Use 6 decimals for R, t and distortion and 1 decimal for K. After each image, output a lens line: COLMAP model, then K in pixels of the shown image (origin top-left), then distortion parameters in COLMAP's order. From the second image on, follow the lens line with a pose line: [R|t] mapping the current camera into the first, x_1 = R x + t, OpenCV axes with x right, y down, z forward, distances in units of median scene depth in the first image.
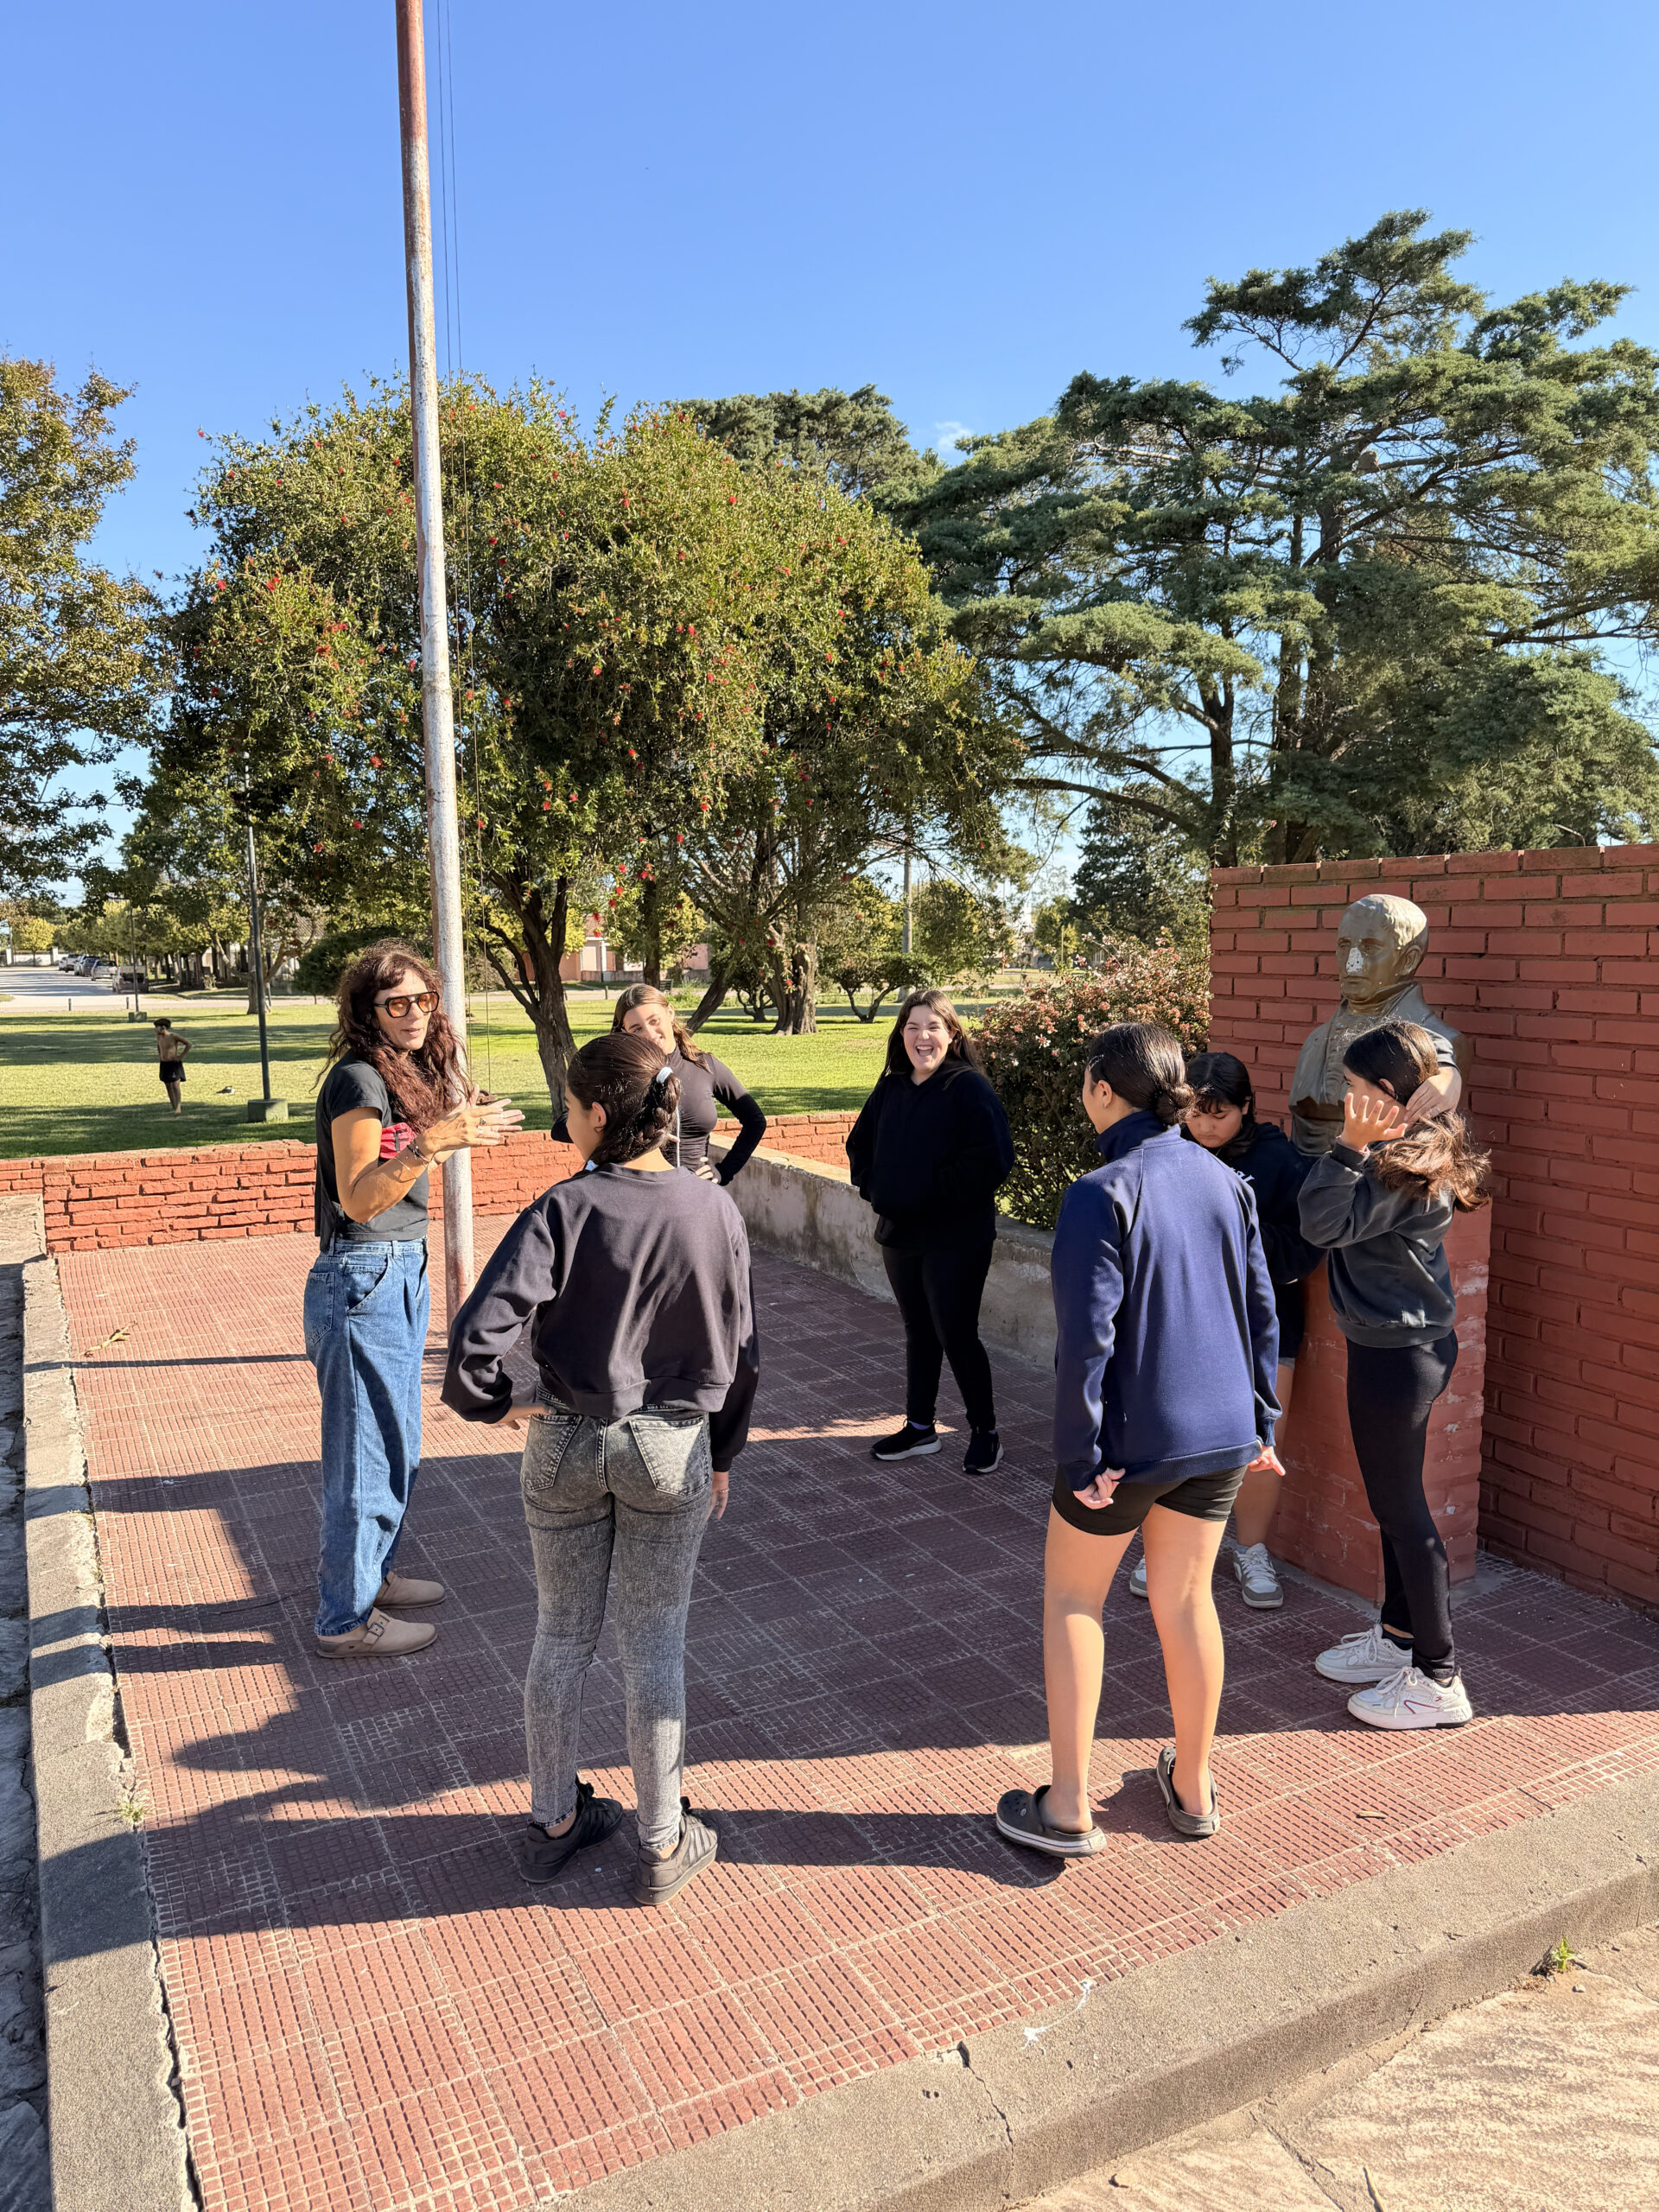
lens RADIAL K [[1577.0, 0, 824.7], [0, 1577.0, 1107.1], [0, 0, 1]] dist [-0.001339, 0.001169]
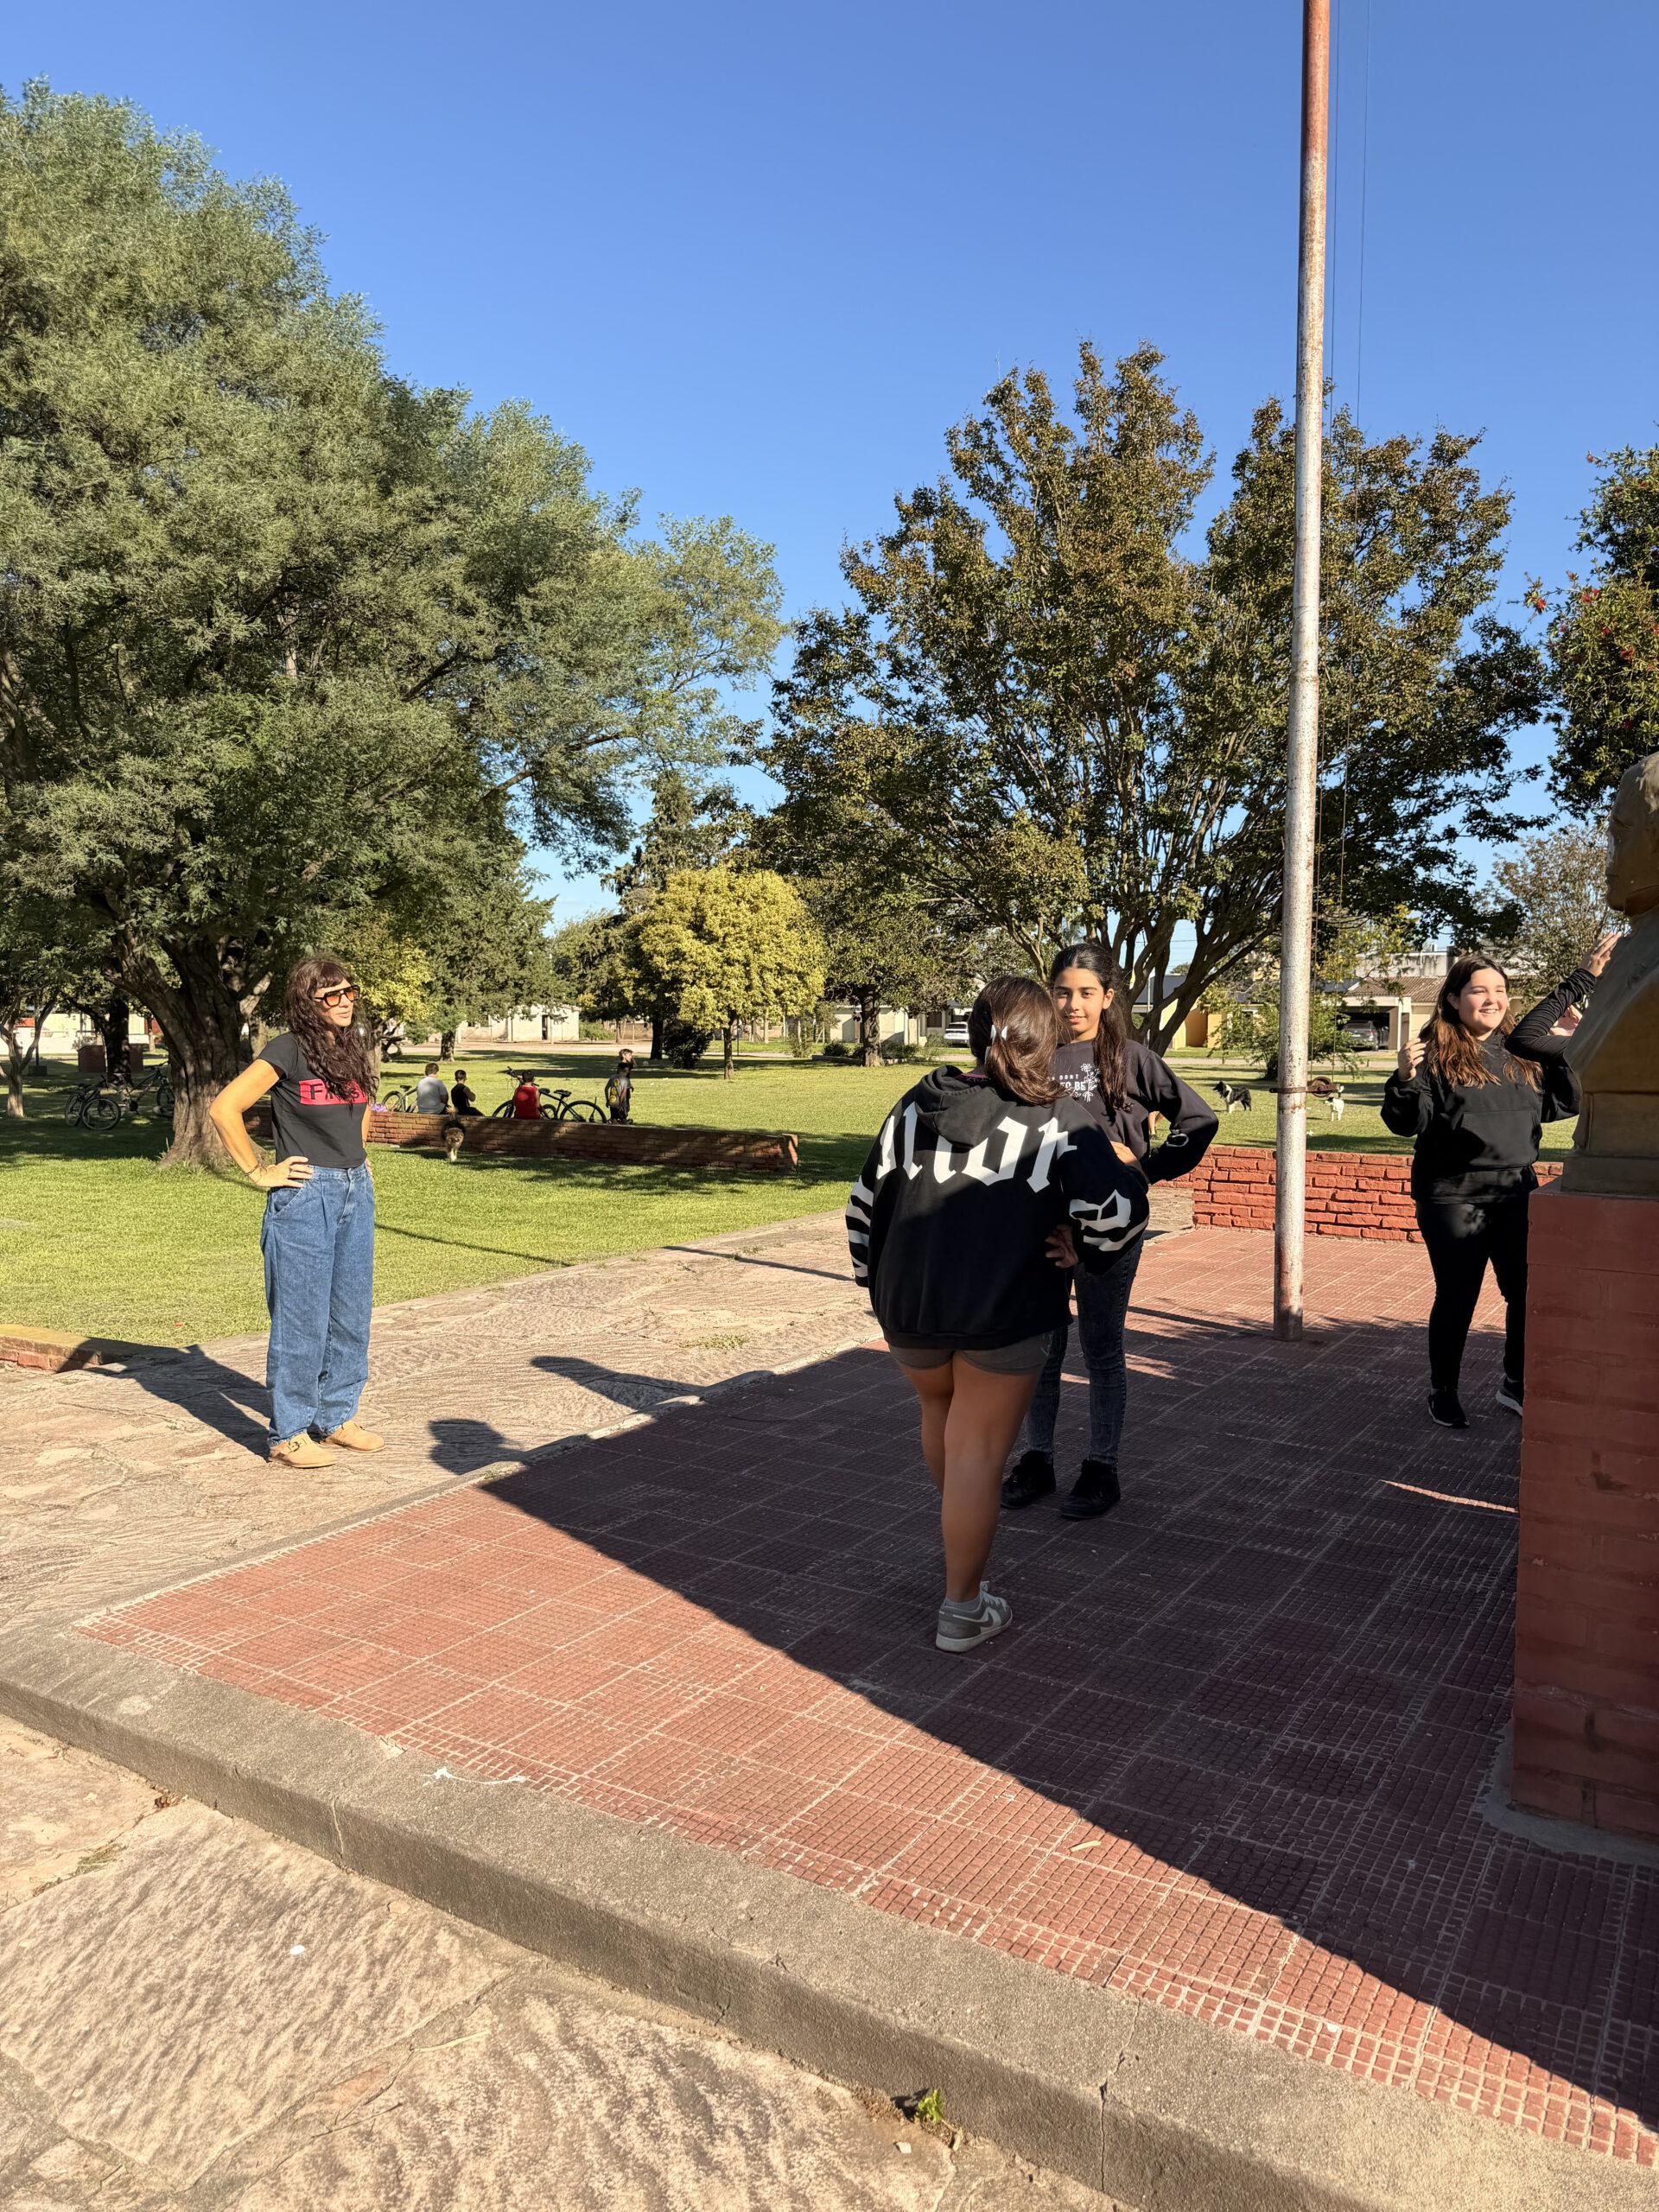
lens RADIAL K [[1577.0, 0, 826.8], [0, 1577.0, 1104.9], [0, 0, 1]] dist [-0.001339, 0.001169]
pose [[0.513156, 0.064566, -0.855863, 1.117468], [-0.102610, 0.994630, 0.013512, 0.060483], [0.852140, 0.080886, 0.517026, 0.561987]]
